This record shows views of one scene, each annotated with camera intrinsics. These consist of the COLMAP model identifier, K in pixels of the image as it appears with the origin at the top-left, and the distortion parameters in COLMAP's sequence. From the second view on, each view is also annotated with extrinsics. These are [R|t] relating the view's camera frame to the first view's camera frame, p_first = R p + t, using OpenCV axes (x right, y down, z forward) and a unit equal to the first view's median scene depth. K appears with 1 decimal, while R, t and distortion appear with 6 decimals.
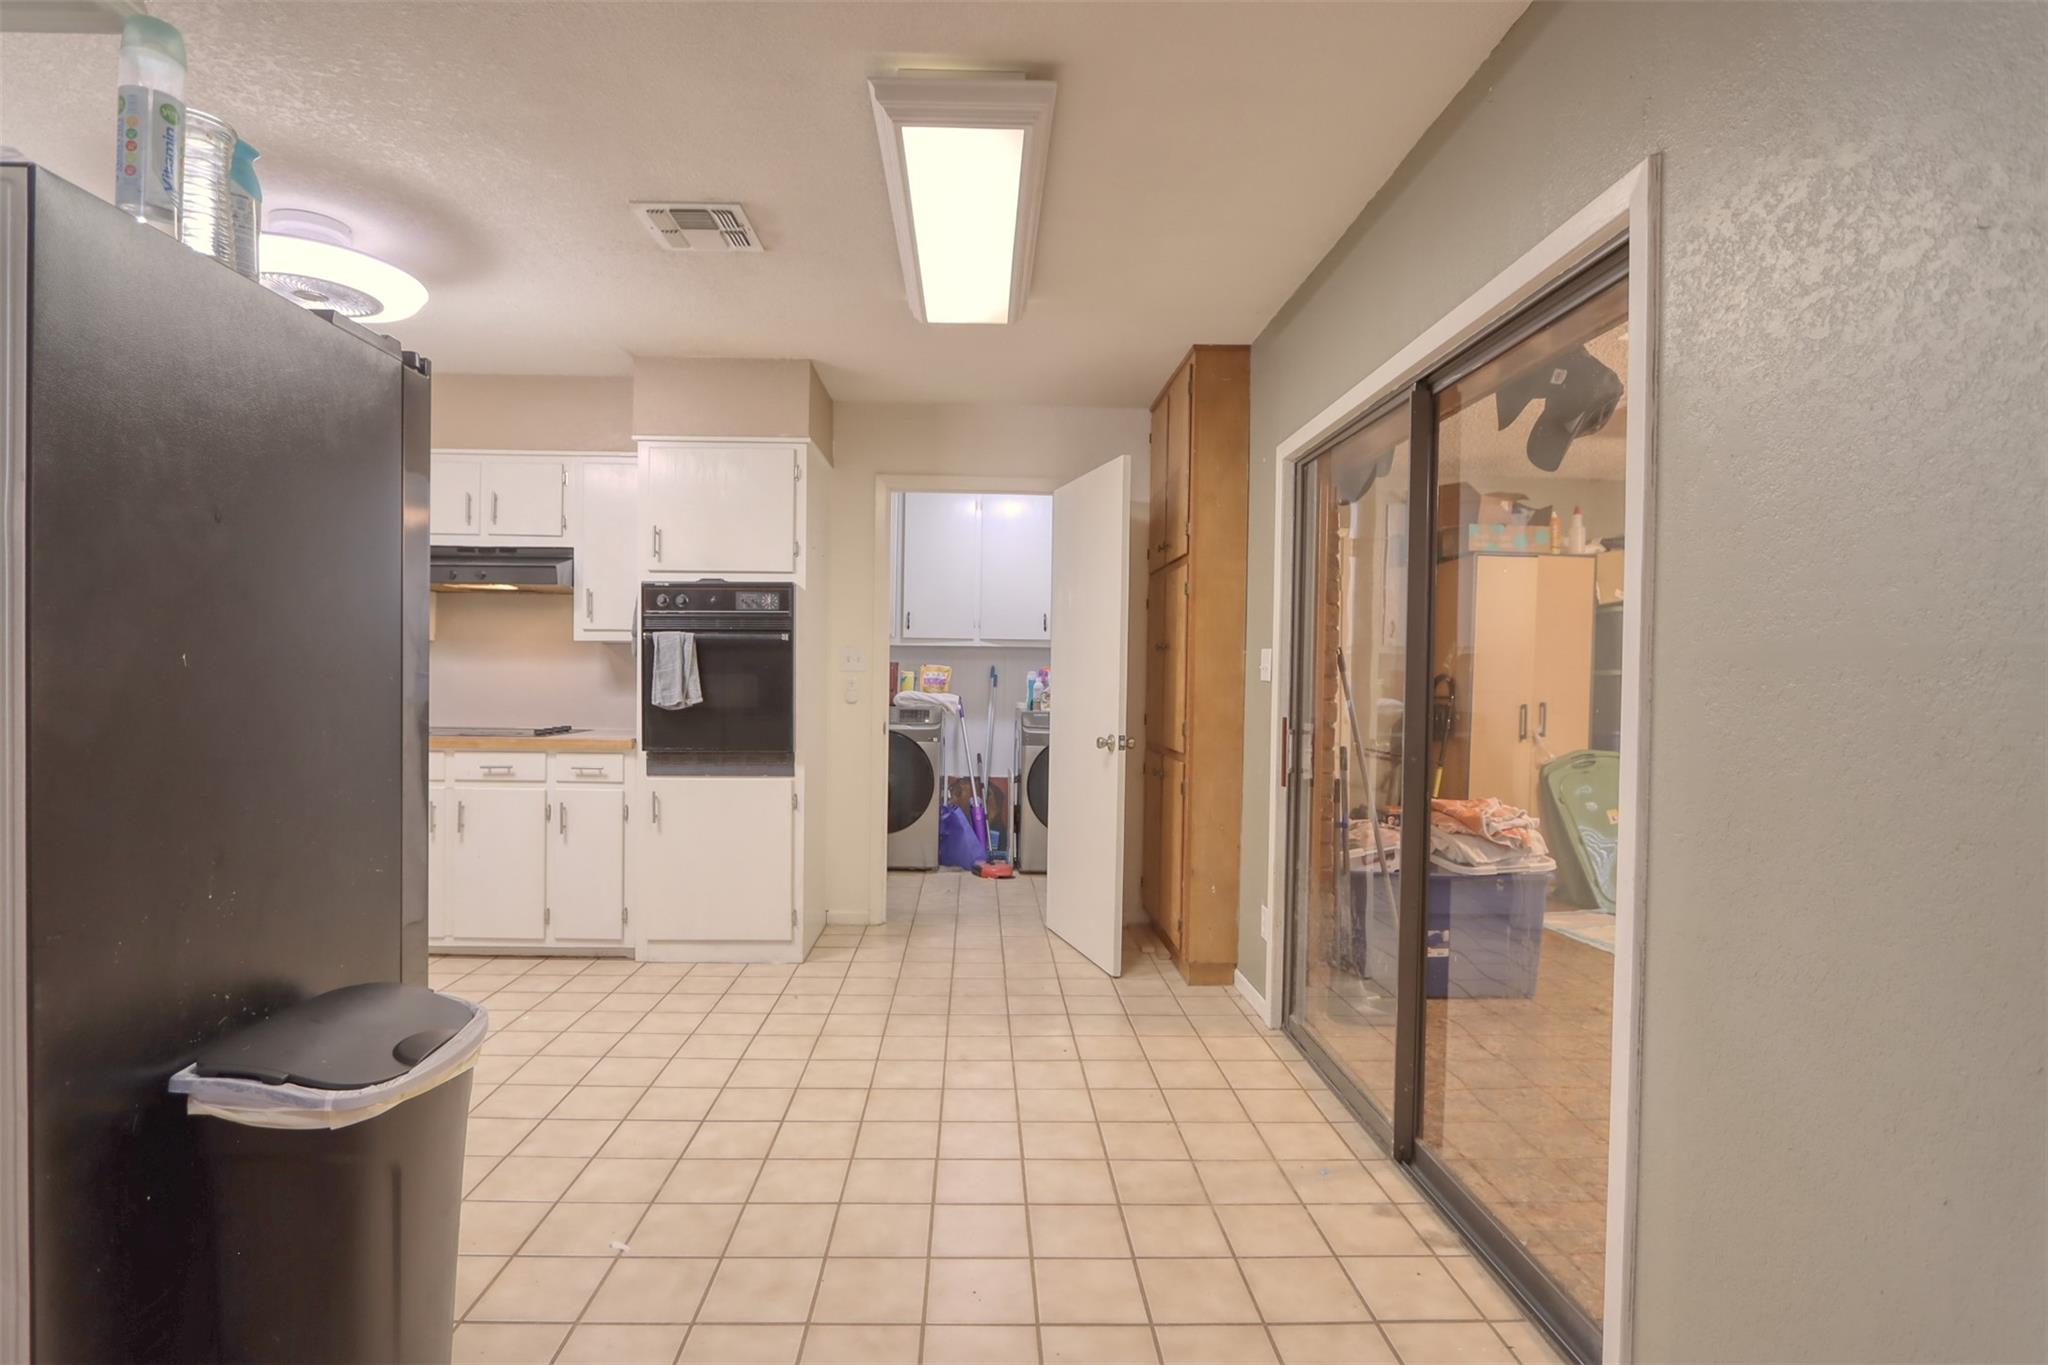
lens RADIAL K [[992.0, 0, 1001.5], [0, 992.0, 689.9], [0, 0, 1]] dist [-0.015958, 0.000736]
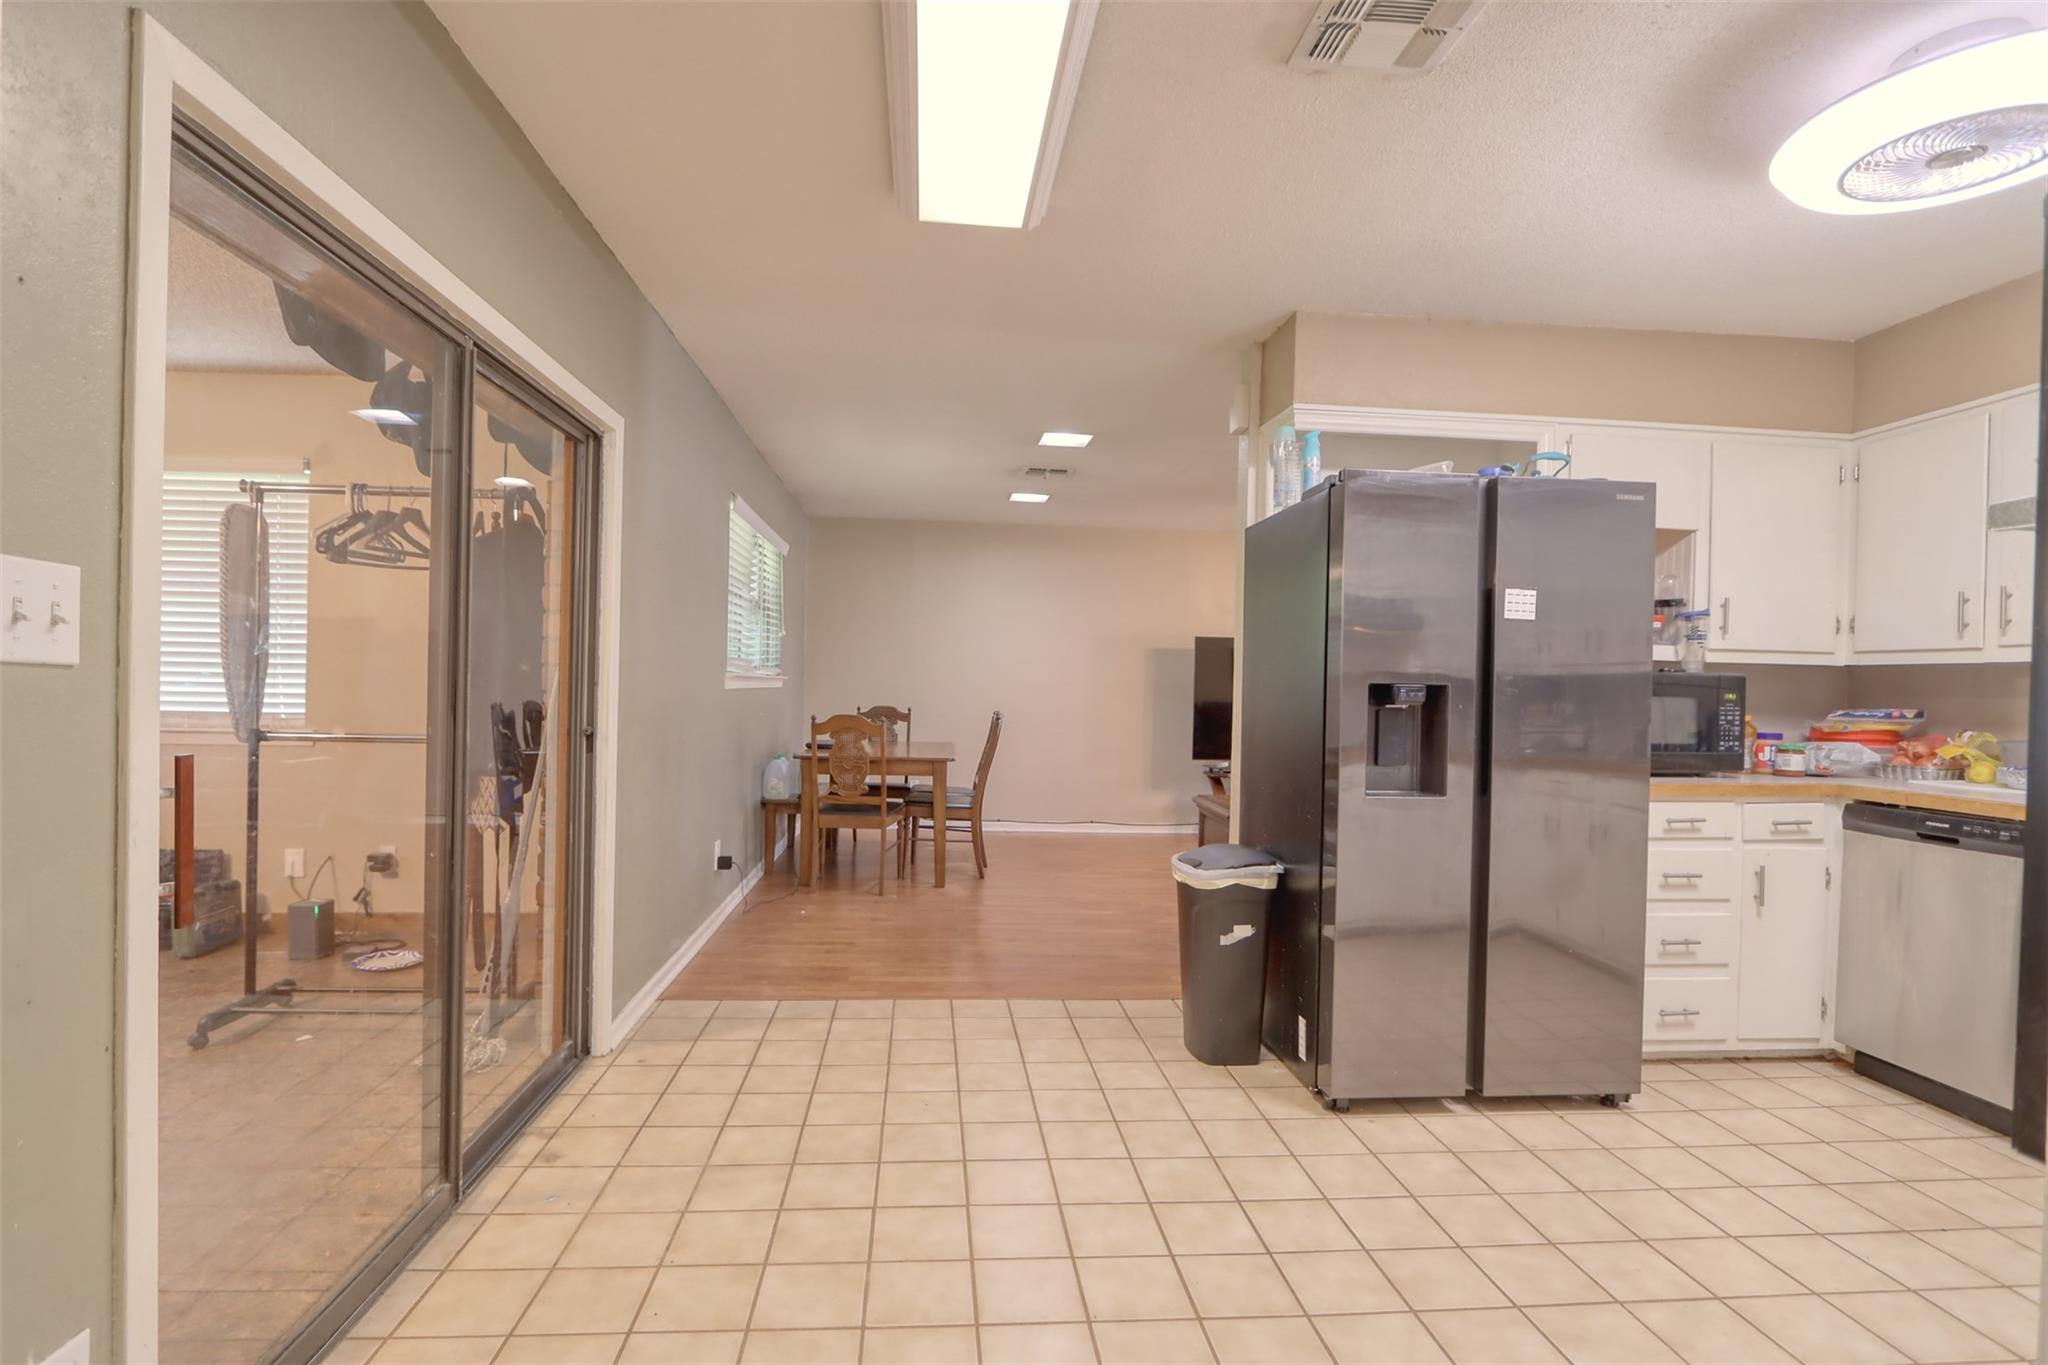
lens RADIAL K [[992.0, 0, 1001.5], [0, 992.0, 689.9], [0, 0, 1]] dist [-0.015958, 0.000736]
pose [[-0.997717, -0.035143, -0.057677, -0.022701], [-0.036459, 0.999094, 0.021933, -0.024813], [0.056854, 0.023985, -0.998094, 1.586798]]
